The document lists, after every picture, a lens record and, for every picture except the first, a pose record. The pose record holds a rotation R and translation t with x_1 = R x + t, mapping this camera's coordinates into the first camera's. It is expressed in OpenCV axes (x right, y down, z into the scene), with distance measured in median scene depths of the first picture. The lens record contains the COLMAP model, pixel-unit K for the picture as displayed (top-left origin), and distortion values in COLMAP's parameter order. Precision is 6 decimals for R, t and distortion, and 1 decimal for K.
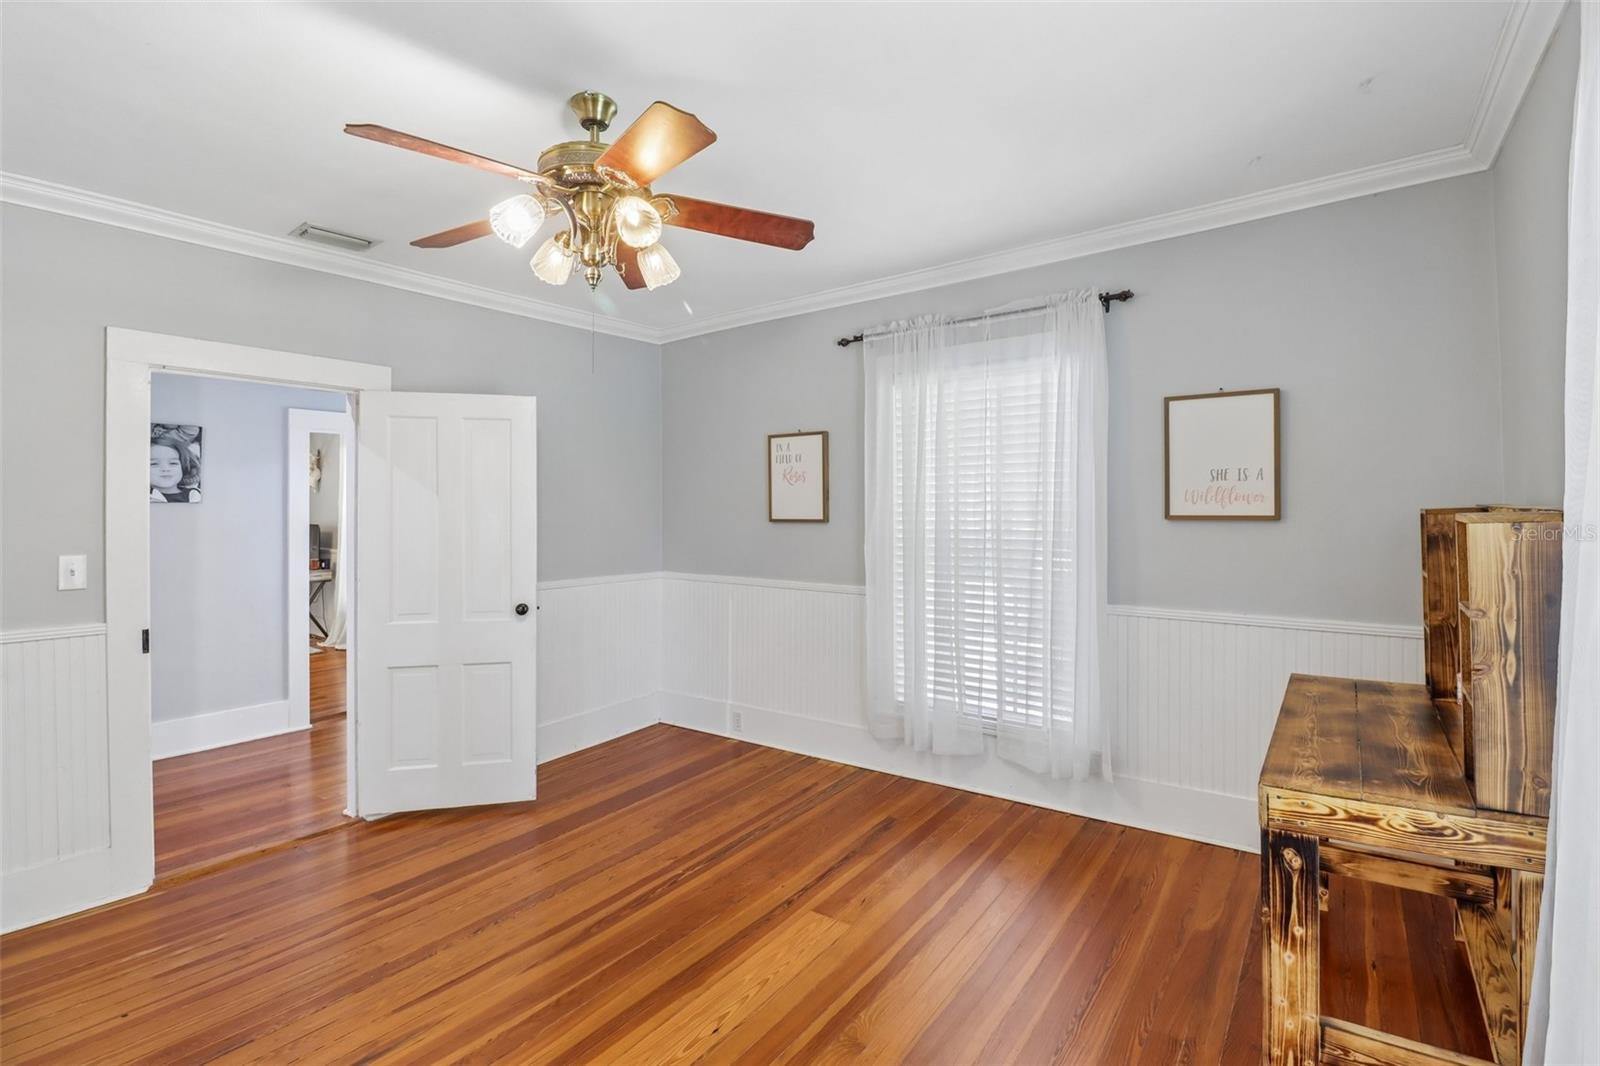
lens RADIAL K [[769.3, 0, 806.4], [0, 769.3, 504.2], [0, 0, 1]] dist [-0.001813, -0.001402]
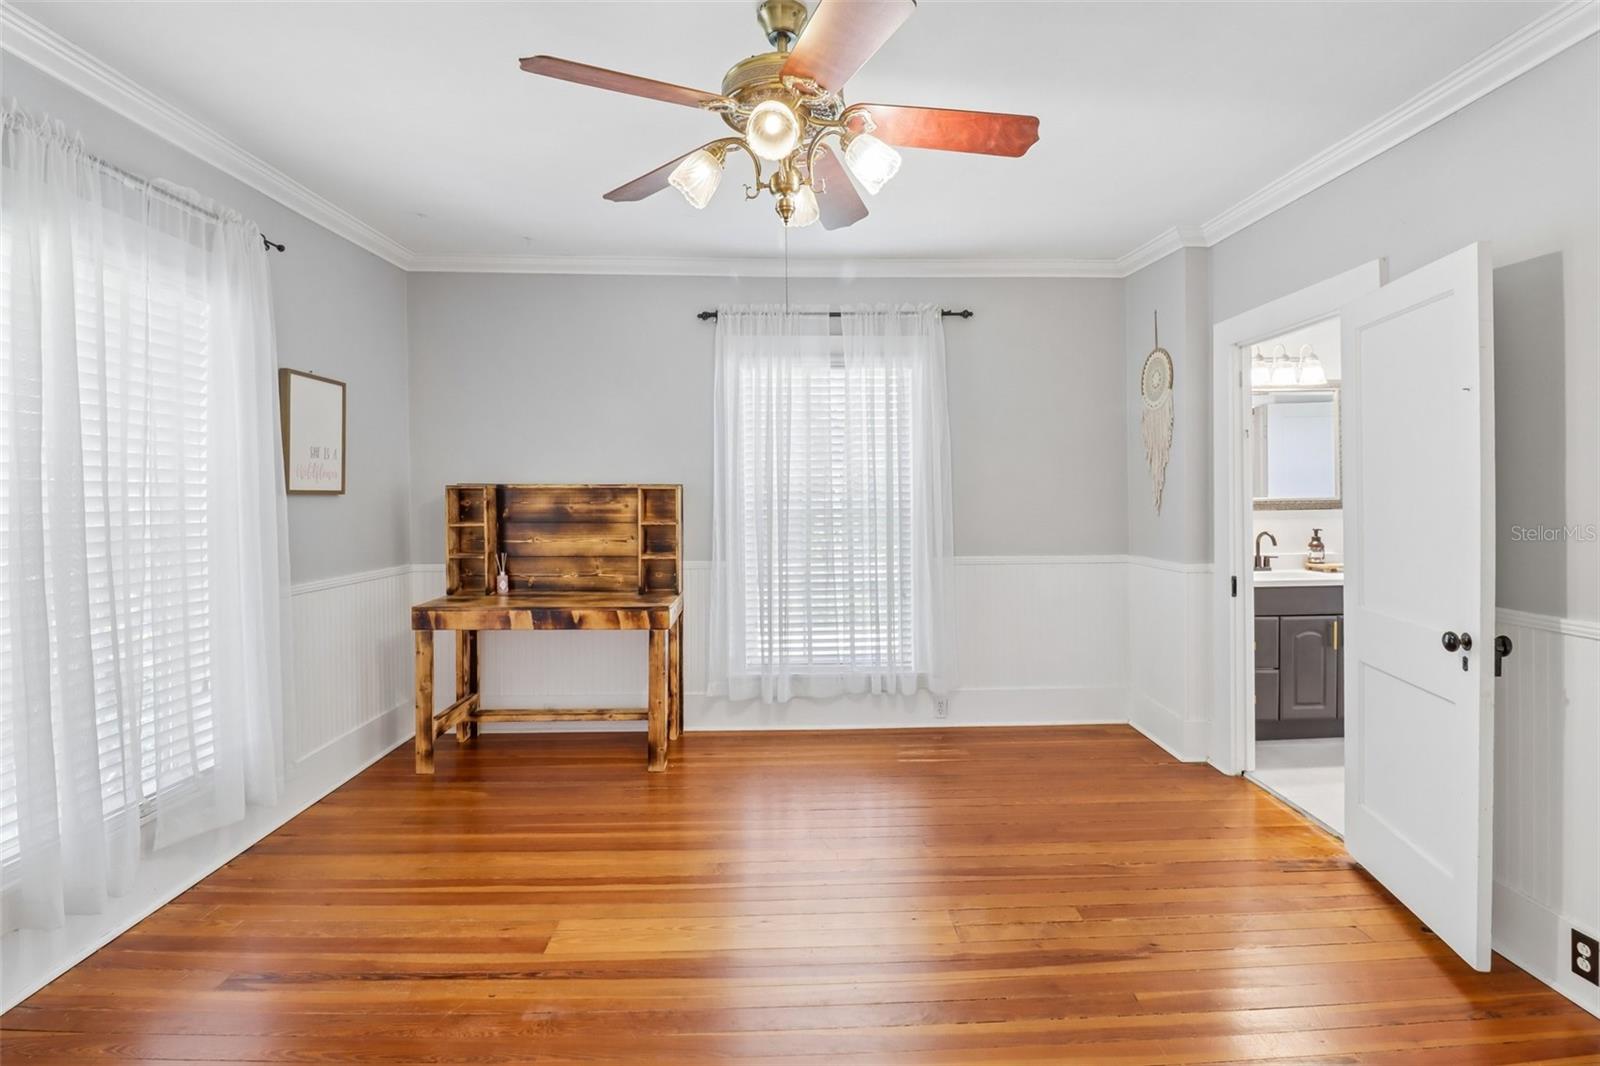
lens RADIAL K [[769.3, 0, 806.4], [0, 769.3, 504.2], [0, 0, 1]] dist [-0.001813, -0.001402]
pose [[-0.608289, -0.004230, 0.793704, -0.720341], [0.002075, 0.999974, 0.006920, 0.027619], [-0.793713, 0.005856, -0.608265, 1.105371]]
